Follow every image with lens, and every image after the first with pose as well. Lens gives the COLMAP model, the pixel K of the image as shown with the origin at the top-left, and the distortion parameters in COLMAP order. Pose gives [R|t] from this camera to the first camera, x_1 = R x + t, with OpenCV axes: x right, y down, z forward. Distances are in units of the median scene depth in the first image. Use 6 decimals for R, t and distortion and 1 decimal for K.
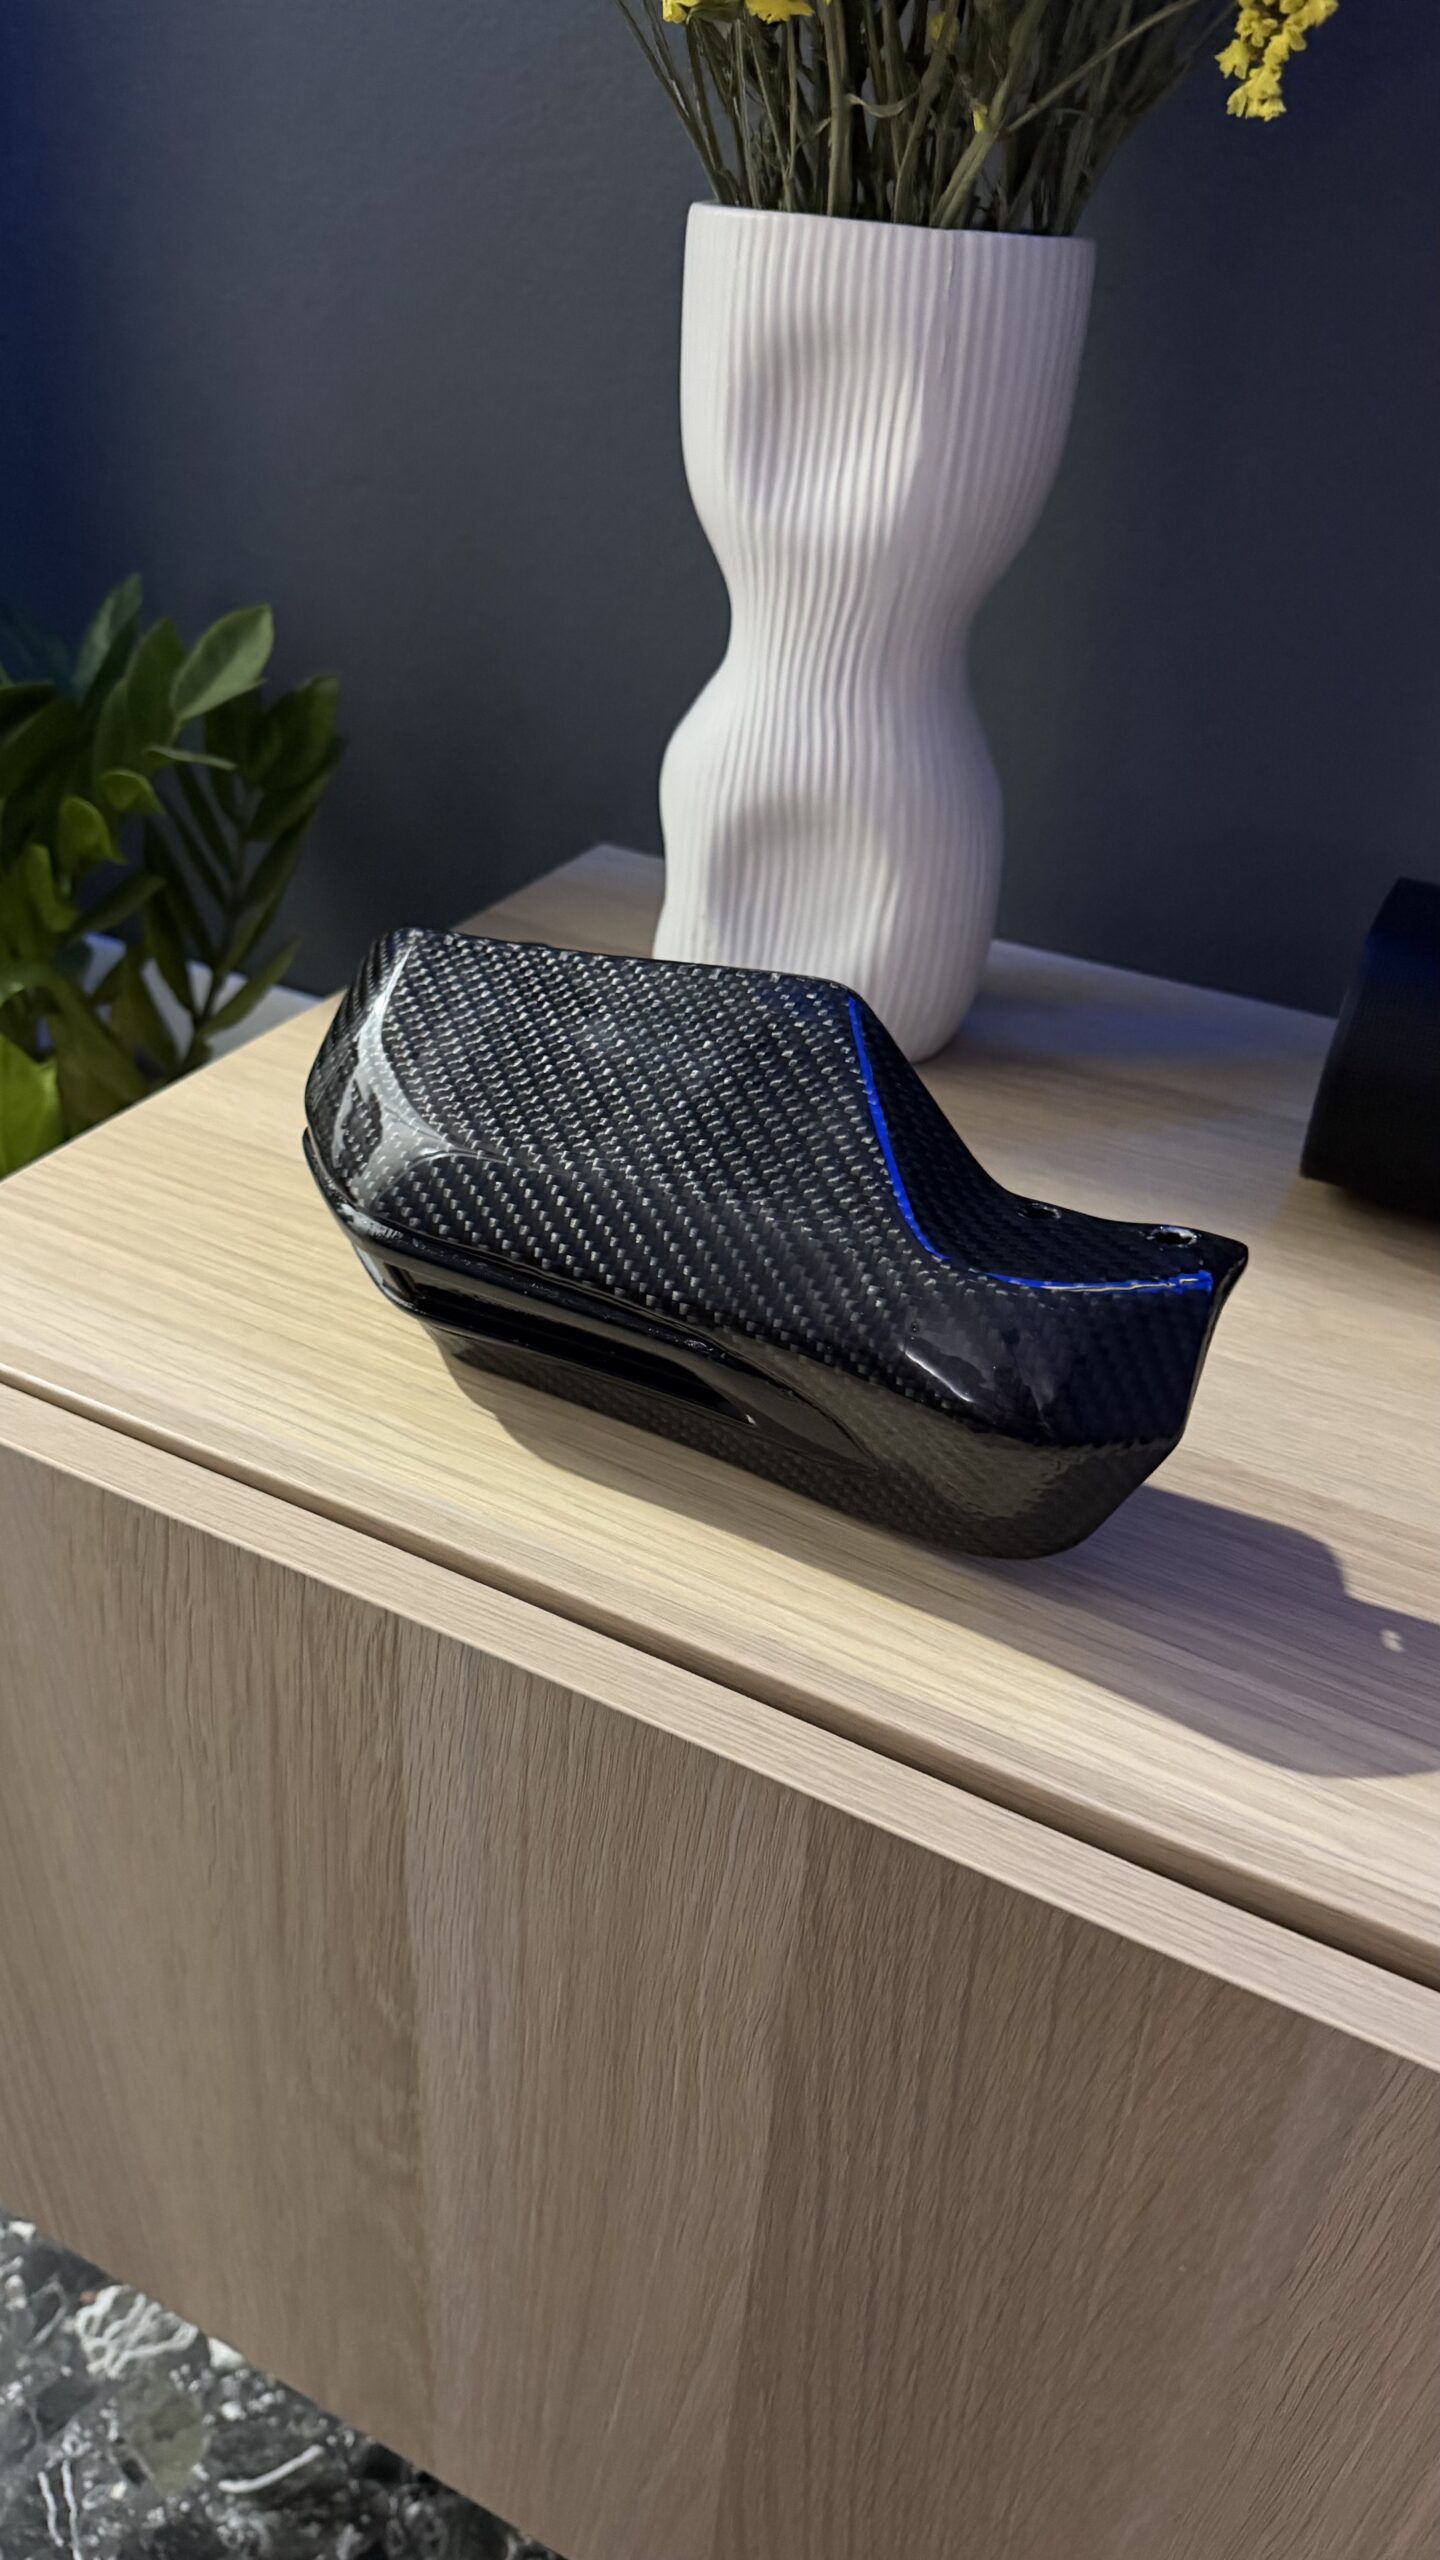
lens RADIAL K [[1810.7, 0, 720.0], [0, 1810.7, 1280.0], [0, 0, 1]] dist [-0.006506, -0.008884]
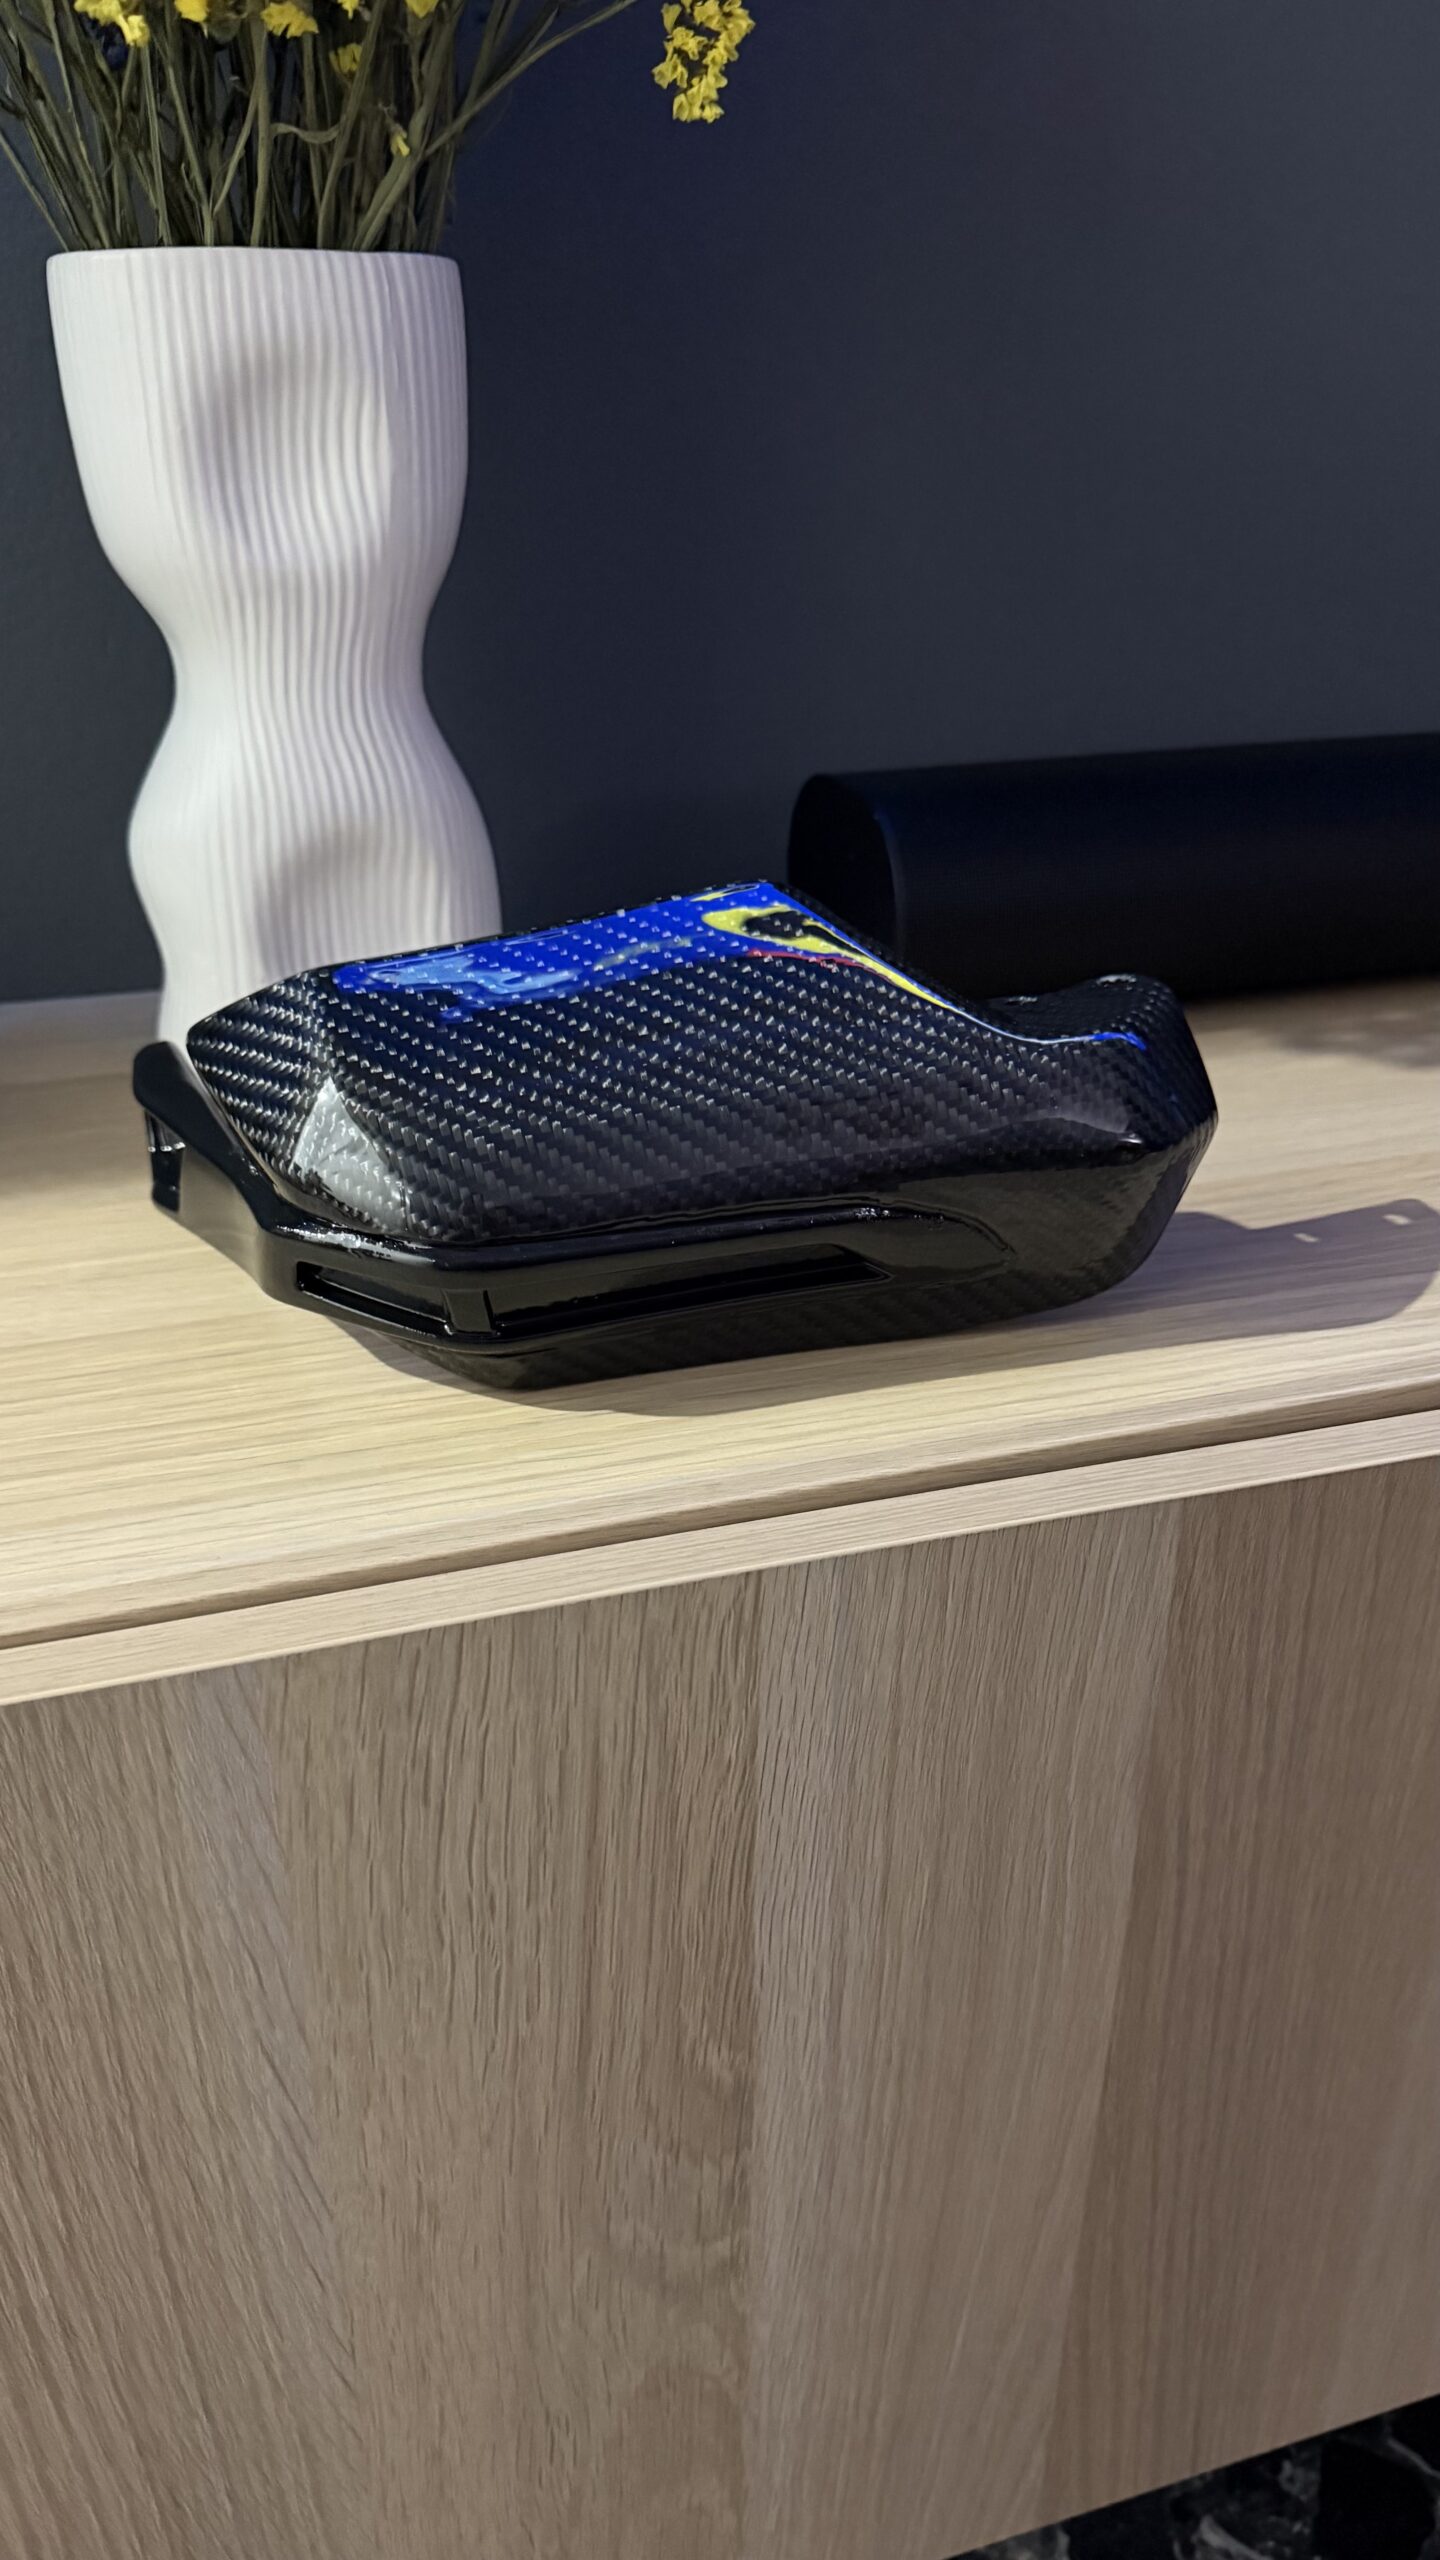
lens RADIAL K [[1795.6, 0, 720.0], [0, 1795.6, 1280.0], [0, 0, 1]] dist [0.045758, -0.078995]
pose [[0.726337, -0.369780, 0.579393, -0.634233], [0.415903, 0.907568, 0.057844, -0.019546], [-0.547228, 0.198957, 0.812993, 0.178352]]
